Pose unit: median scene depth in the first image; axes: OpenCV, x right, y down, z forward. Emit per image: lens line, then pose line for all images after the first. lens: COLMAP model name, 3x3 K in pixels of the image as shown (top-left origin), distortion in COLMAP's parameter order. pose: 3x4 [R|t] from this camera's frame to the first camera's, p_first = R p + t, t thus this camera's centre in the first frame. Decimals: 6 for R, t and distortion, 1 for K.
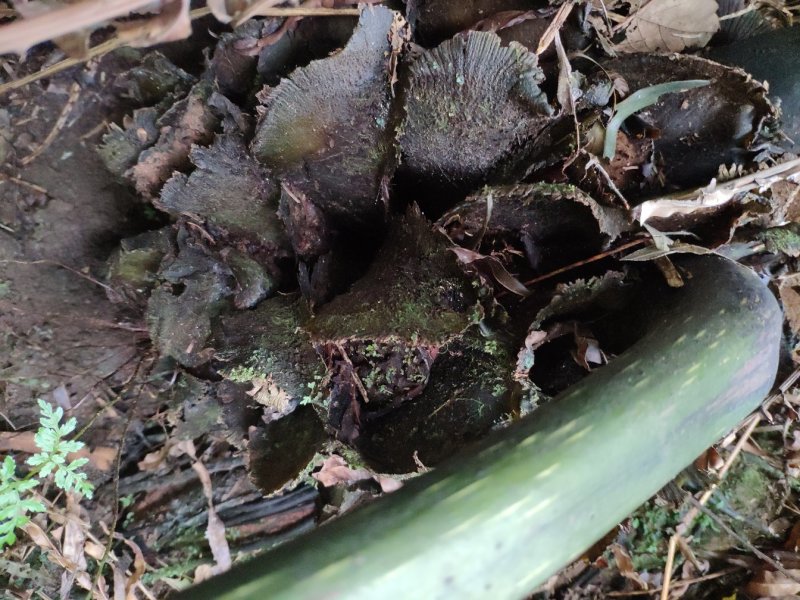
lens RADIAL K [[620.6, 0, 398.4], [0, 620.6, 294.9], [0, 0, 1]] dist [0.031881, -0.042965]
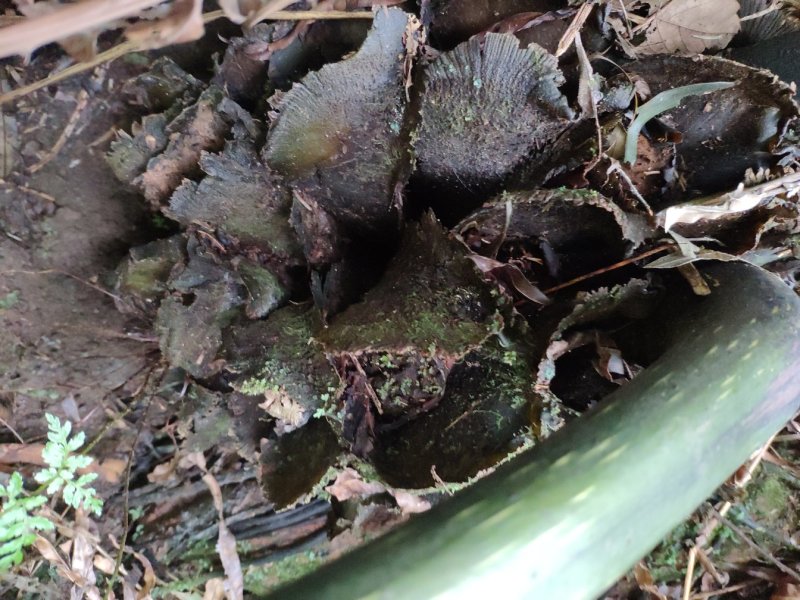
lens RADIAL K [[620.6, 0, 401.1], [0, 620.6, 298.9], [0, 0, 1]] dist [0.031881, -0.042965]
pose [[0.999963, -0.004376, -0.007352, -0.012641], [0.004351, 0.999984, -0.003500, -0.004804], [0.007368, 0.003468, 0.999967, 0.024970]]
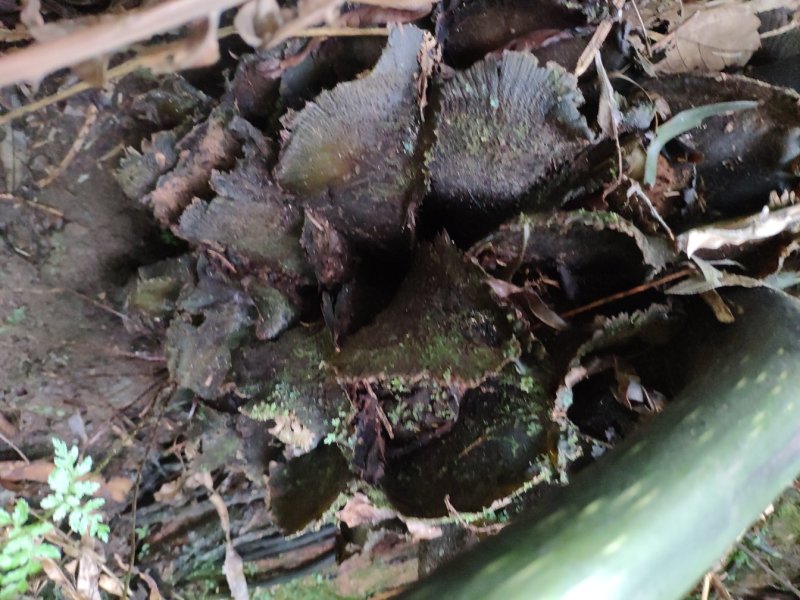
lens RADIAL K [[620.6, 0, 400.1], [0, 620.6, 306.5], [0, 0, 1]] dist [0.031881, -0.042965]
pose [[0.999841, 0.001653, -0.017778, -0.024040], [-0.001802, 0.999963, -0.008380, -0.023239], [0.017764, 0.008411, 0.999807, 0.044641]]
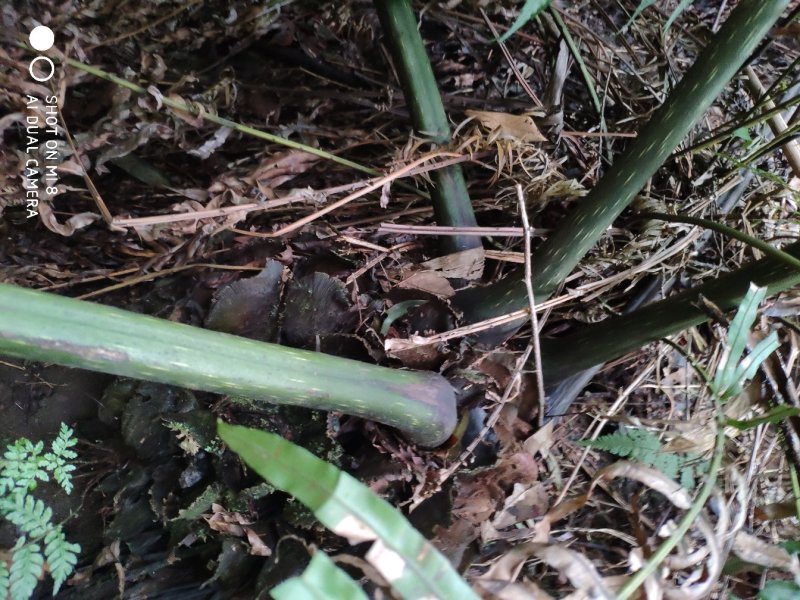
lens RADIAL K [[620.6, 0, 403.0], [0, 620.6, 297.0], [0, 0, 1]] dist [0.031881, -0.042965]
pose [[0.995483, 0.068549, 0.065687, 0.243229], [-0.024389, 0.853298, -0.520852, 0.684172], [-0.091754, 0.516897, 0.851116, -0.741654]]
